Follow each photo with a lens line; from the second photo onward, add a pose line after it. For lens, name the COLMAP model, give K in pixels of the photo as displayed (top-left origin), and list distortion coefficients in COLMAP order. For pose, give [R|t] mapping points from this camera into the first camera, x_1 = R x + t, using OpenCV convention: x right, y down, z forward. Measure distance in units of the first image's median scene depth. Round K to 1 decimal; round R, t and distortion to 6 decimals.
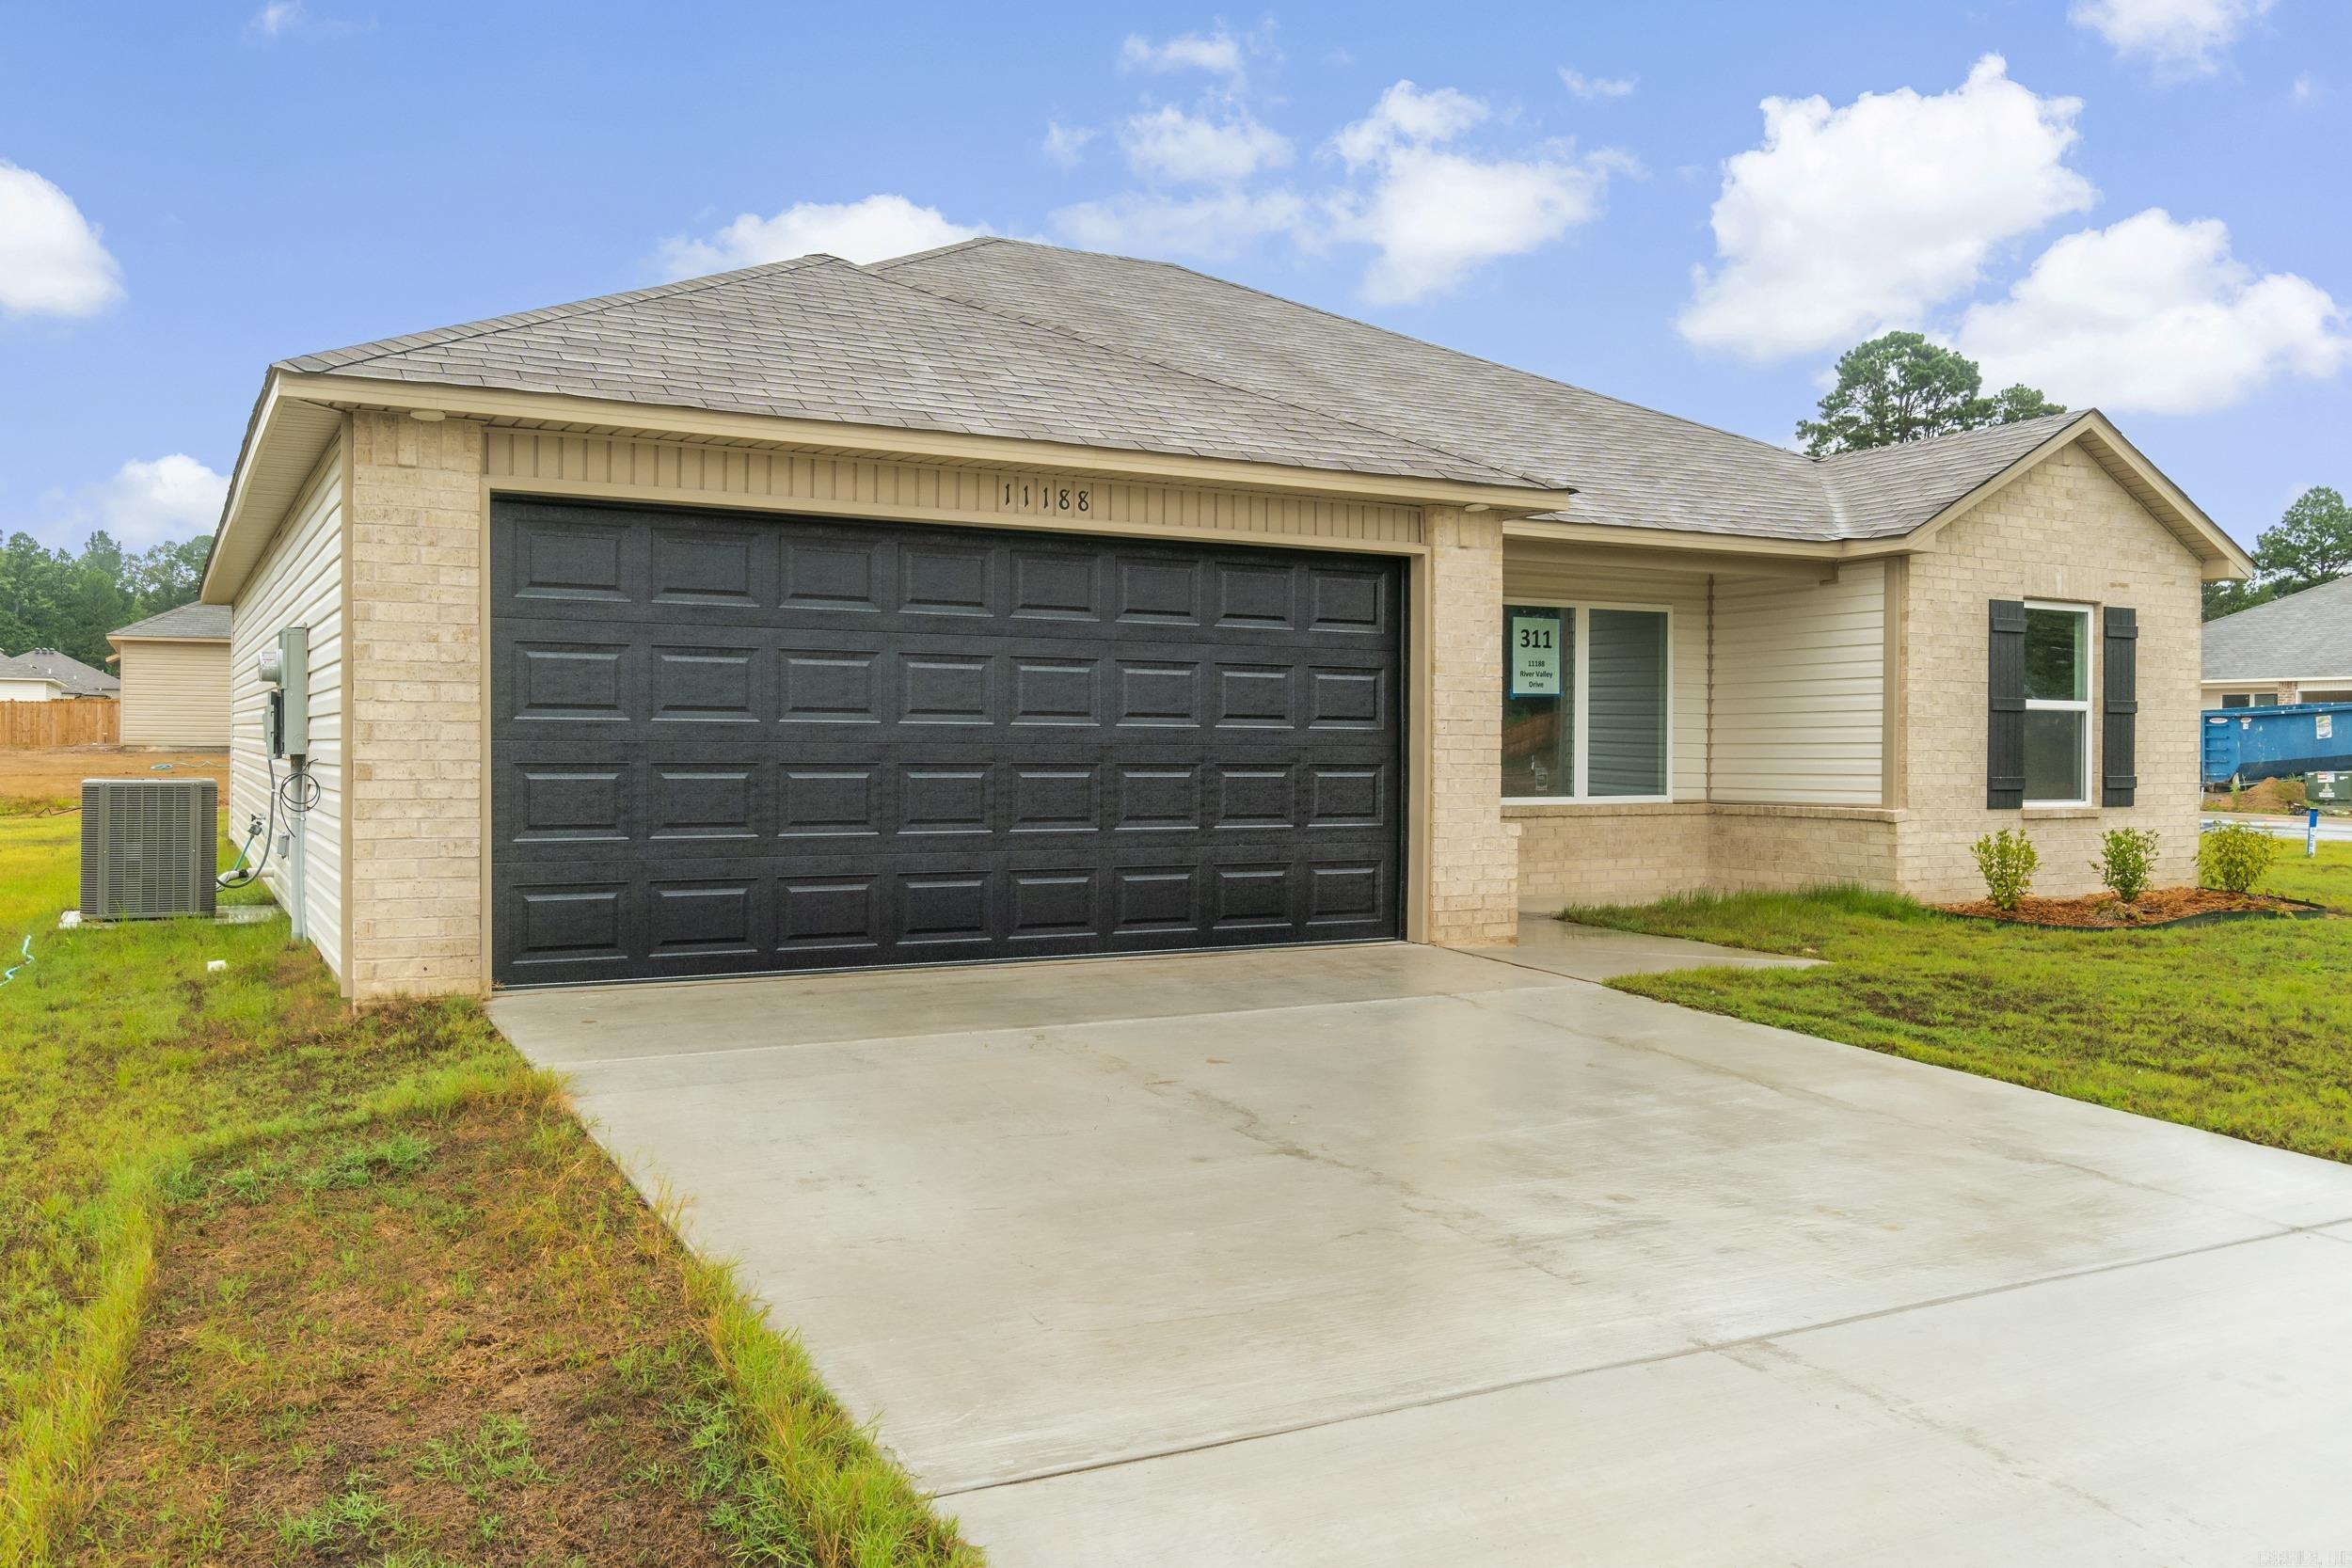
lens RADIAL K [[1828.4, 0, 1178.5], [0, 1828.4, 765.7], [0, 0, 1]] dist [-0.008892, 0.002103]
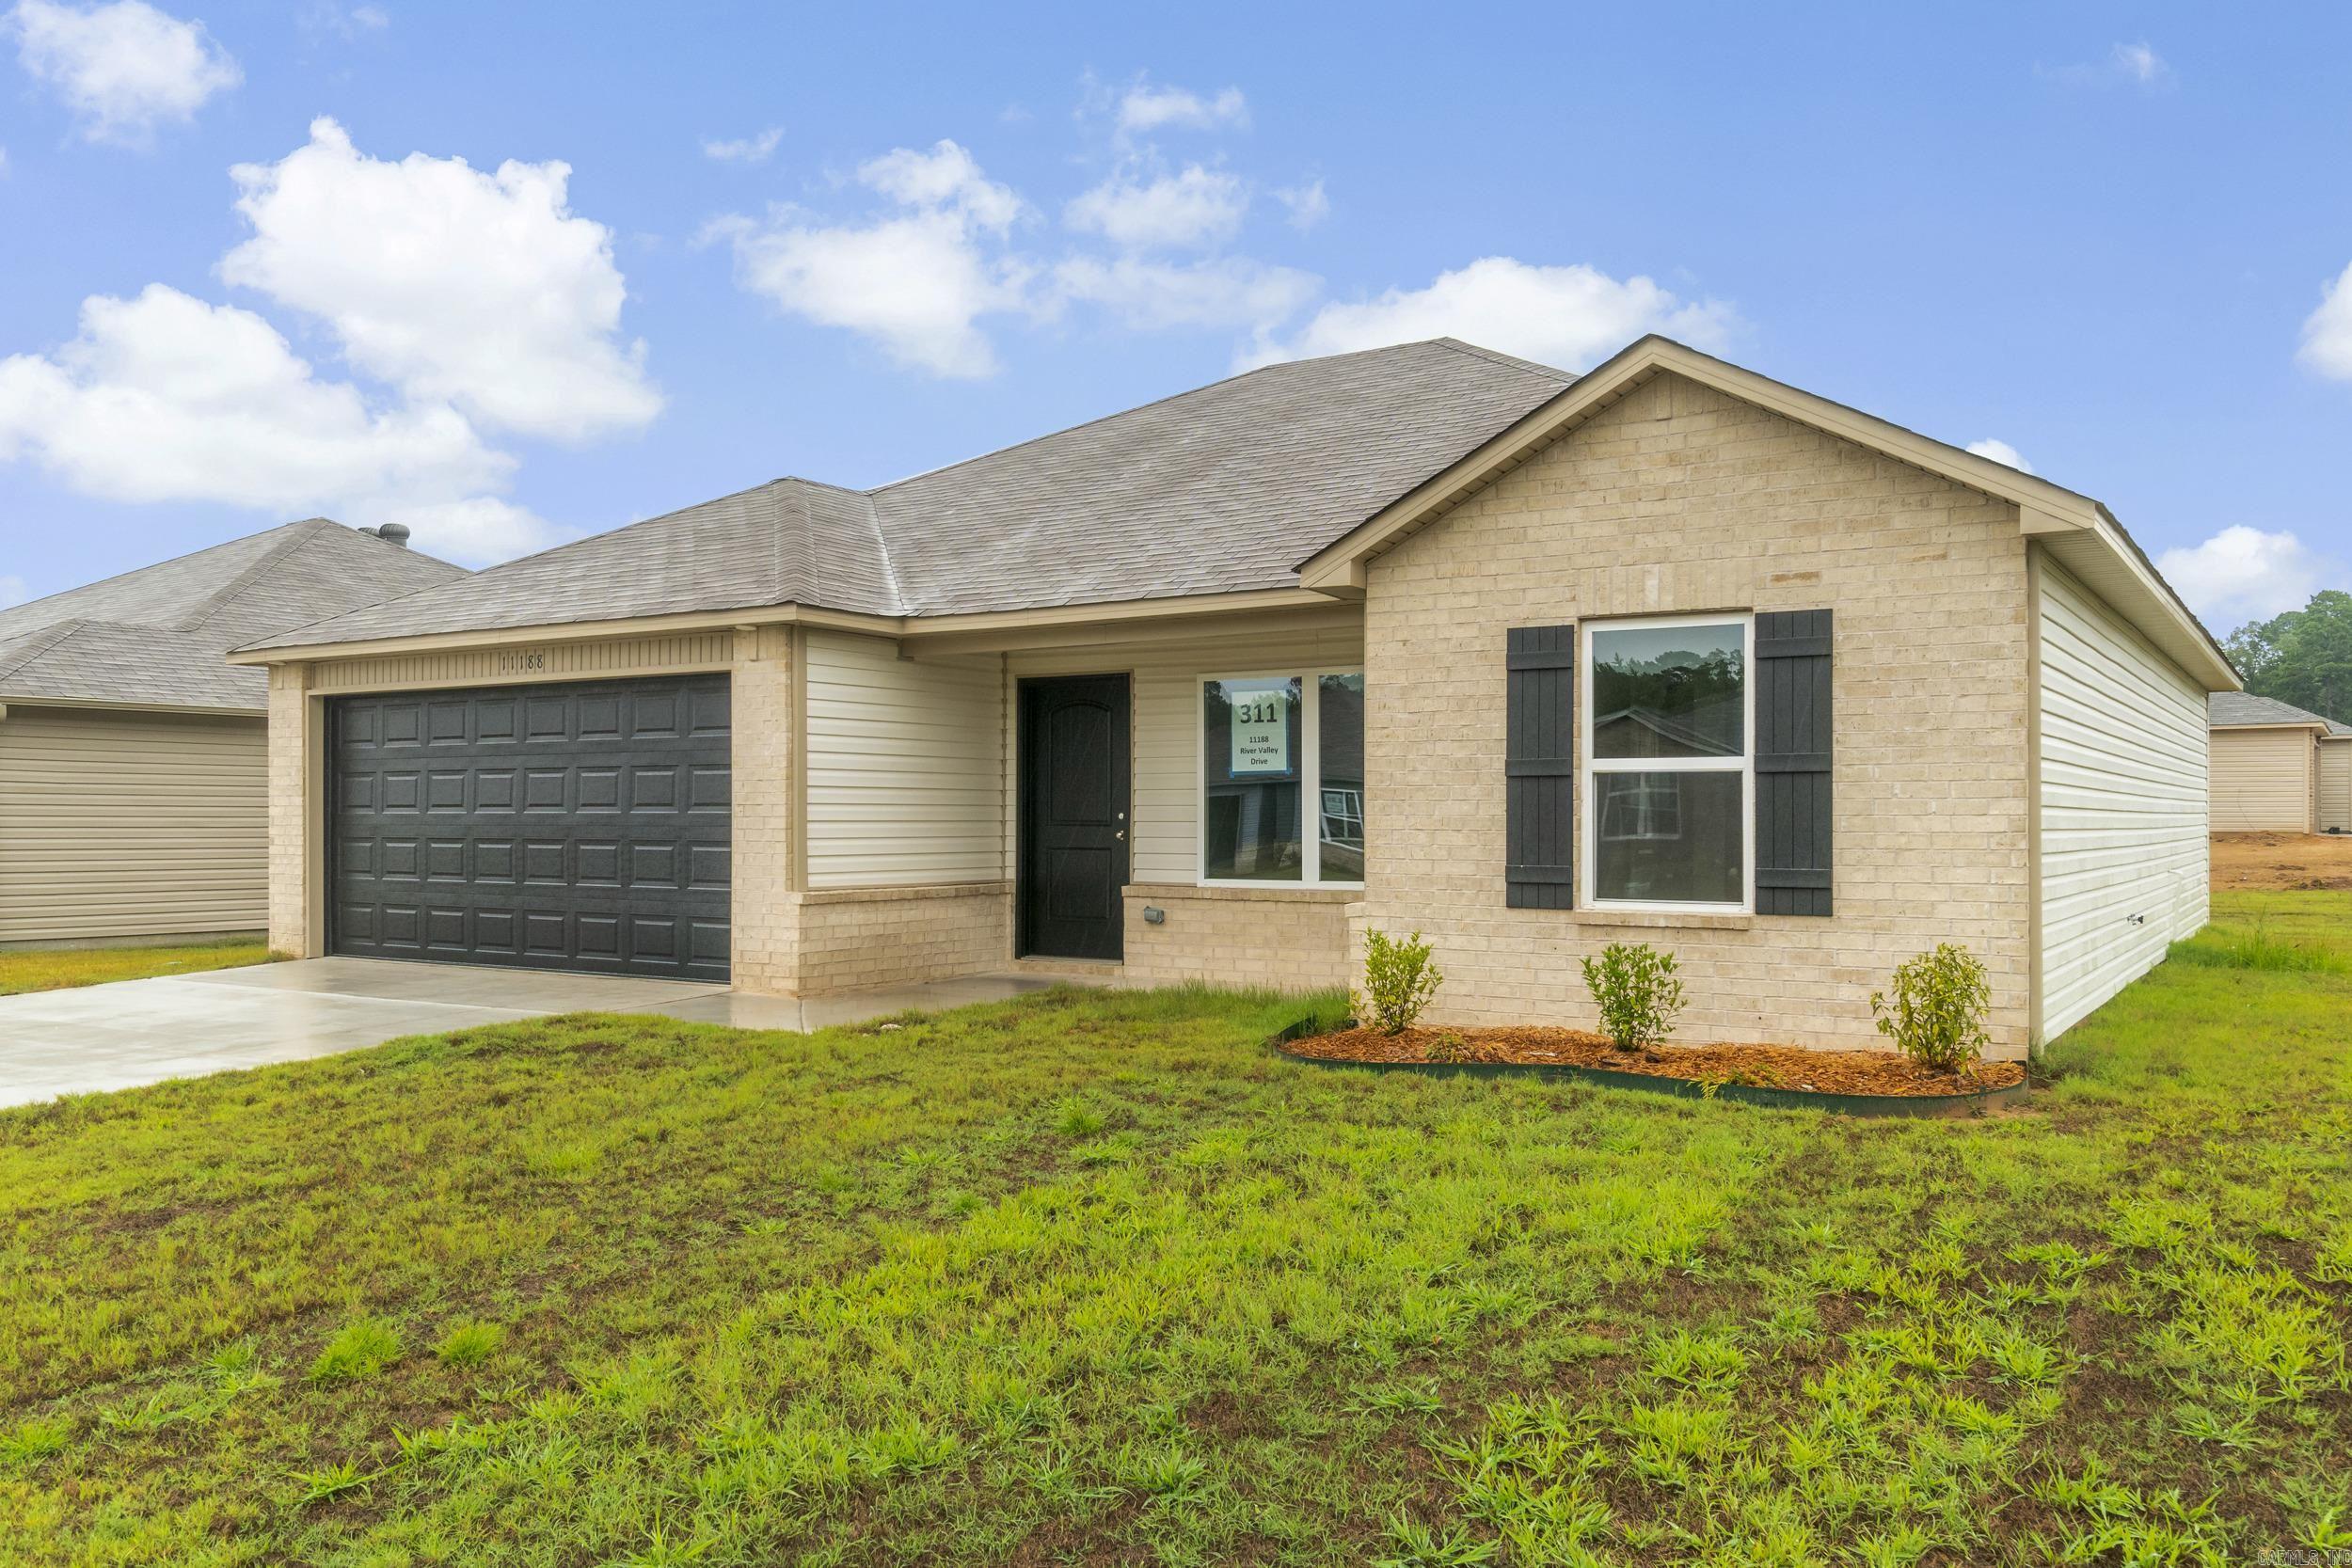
lens RADIAL K [[1828.4, 0, 1171.5], [0, 1828.4, 807.5], [0, 0, 1]] dist [-0.008892, 0.002103]
pose [[0.474369, -0.012022, -0.880244, 1.333255], [-0.008201, 0.999803, -0.018074, -0.003574], [0.880288, 0.015793, 0.474177, 0.670292]]
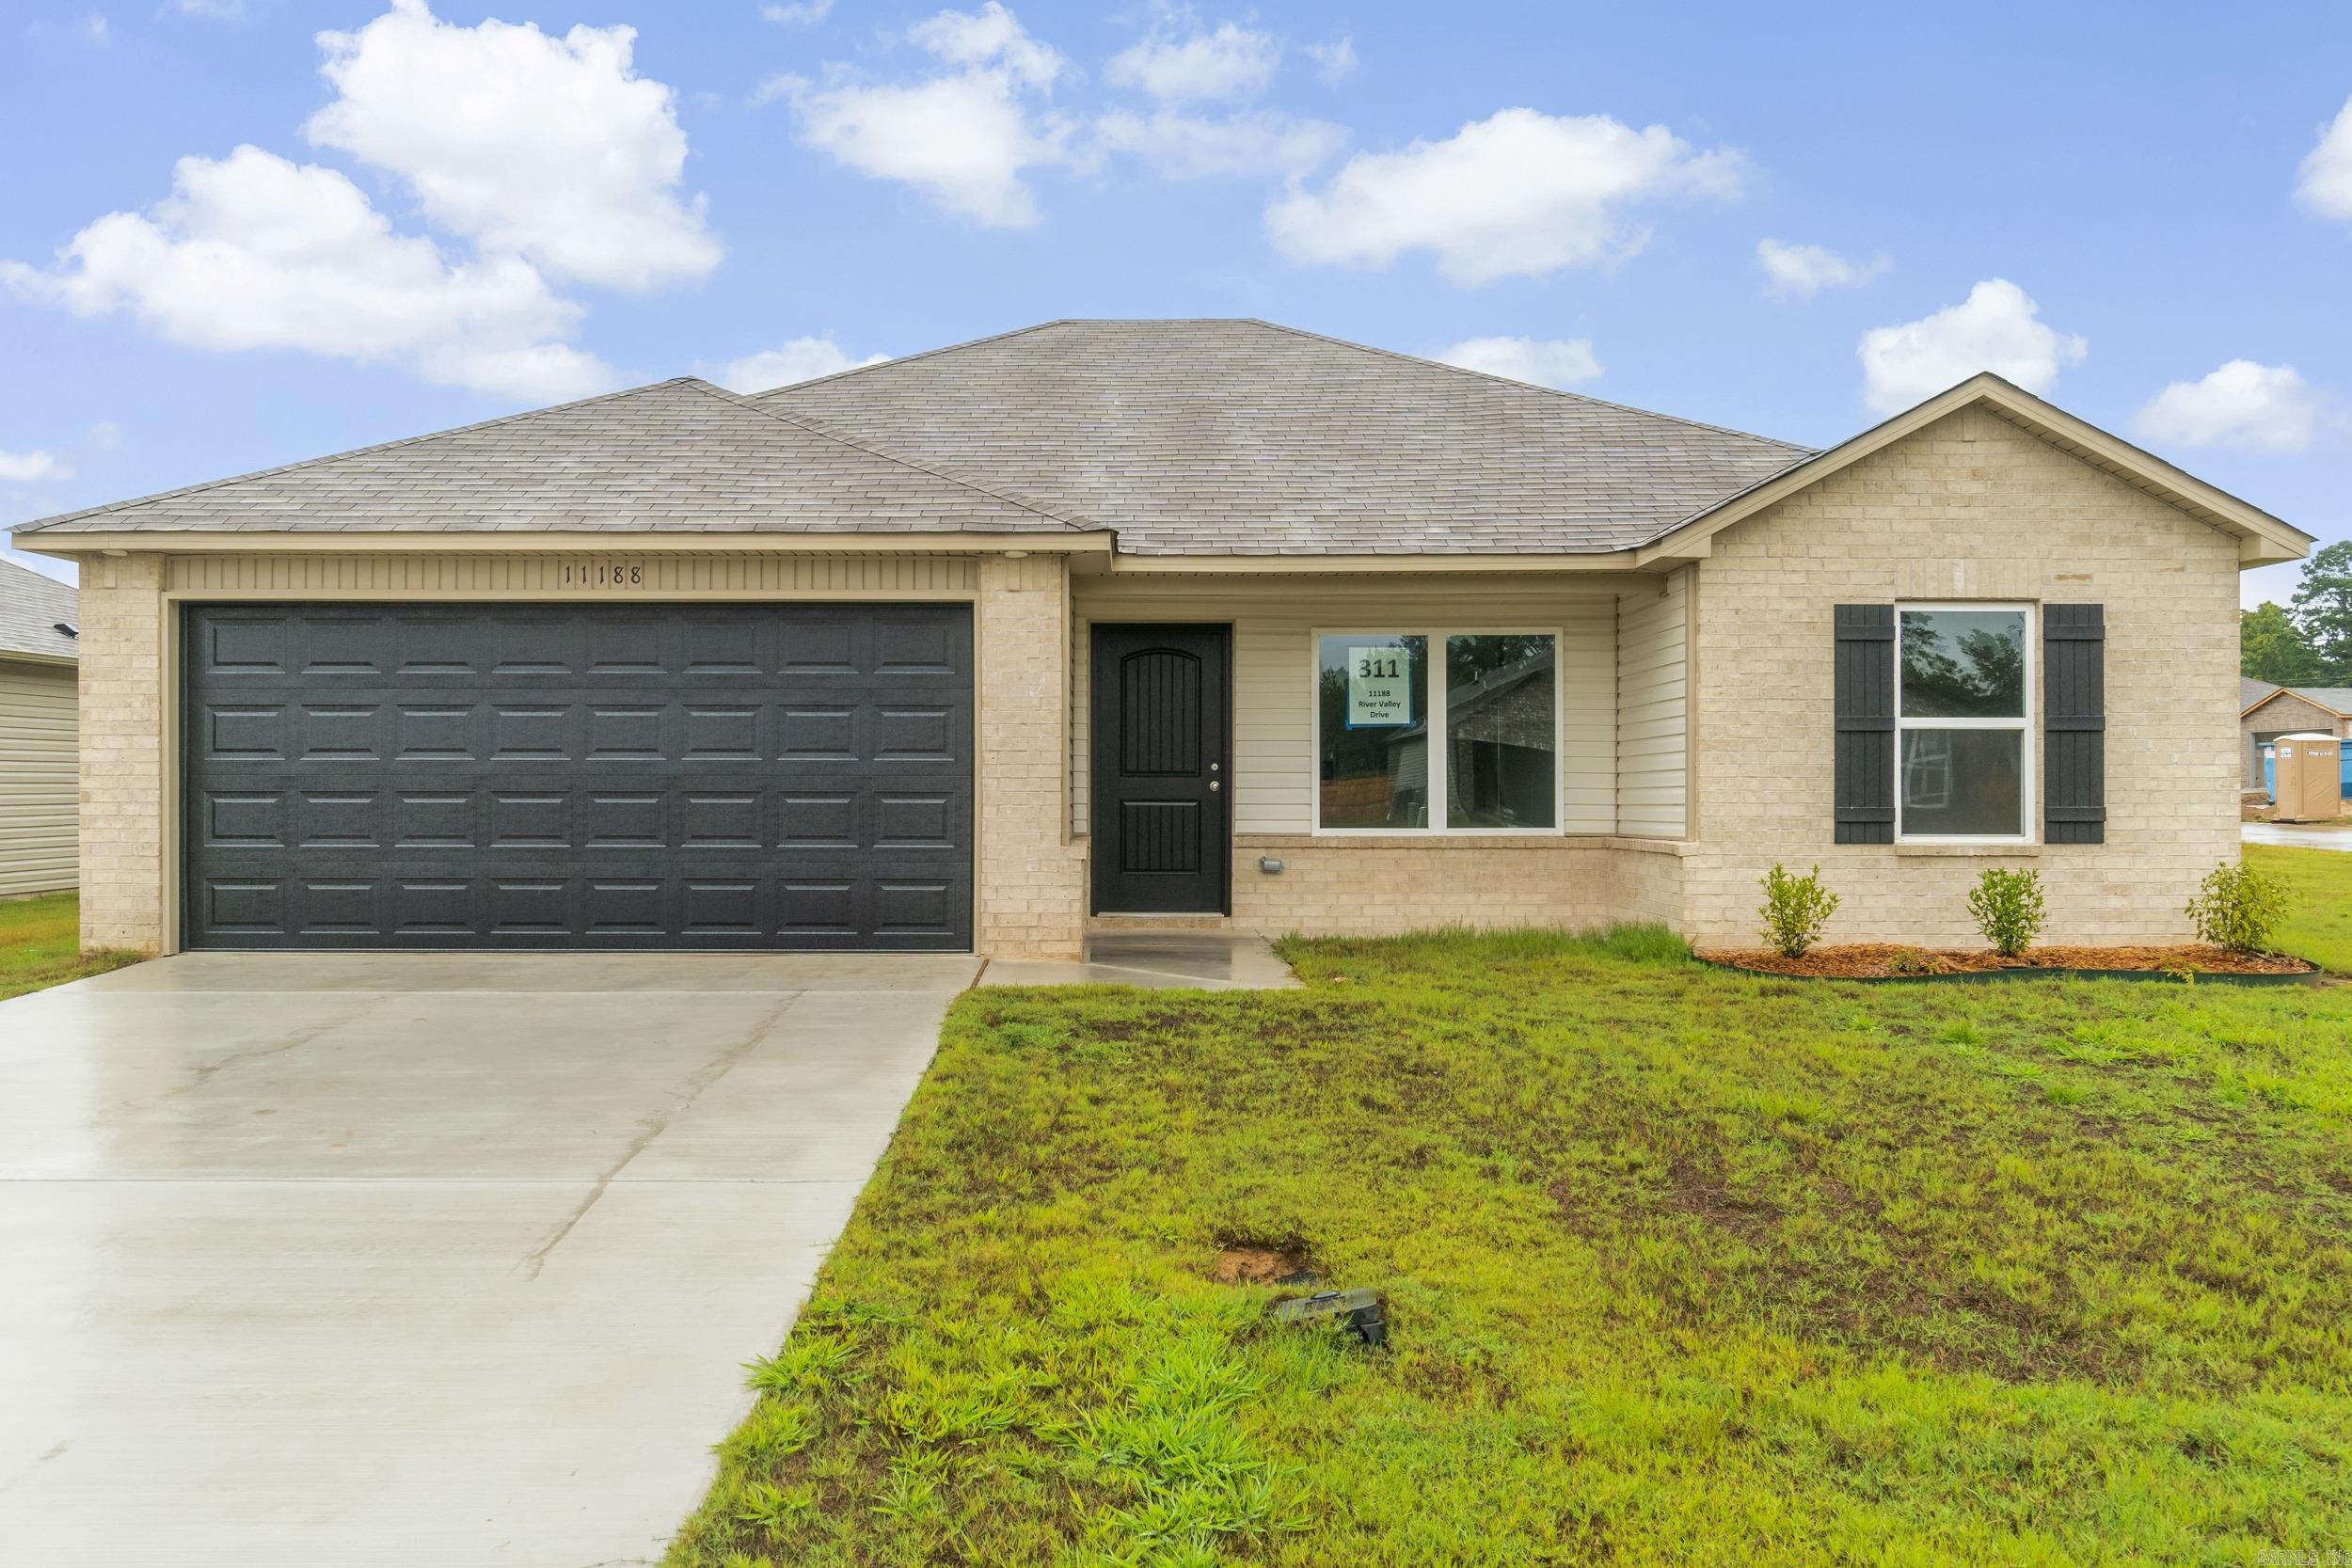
lens RADIAL K [[1828.4, 0, 1150.1], [0, 1828.4, 778.3], [0, 0, 1]] dist [-0.008892, 0.002103]
pose [[0.872832, -0.008162, -0.487953, 0.749585], [-0.000631, 0.999840, -0.017854, 0.010486], [0.488021, 0.015891, 0.872687, 0.097033]]
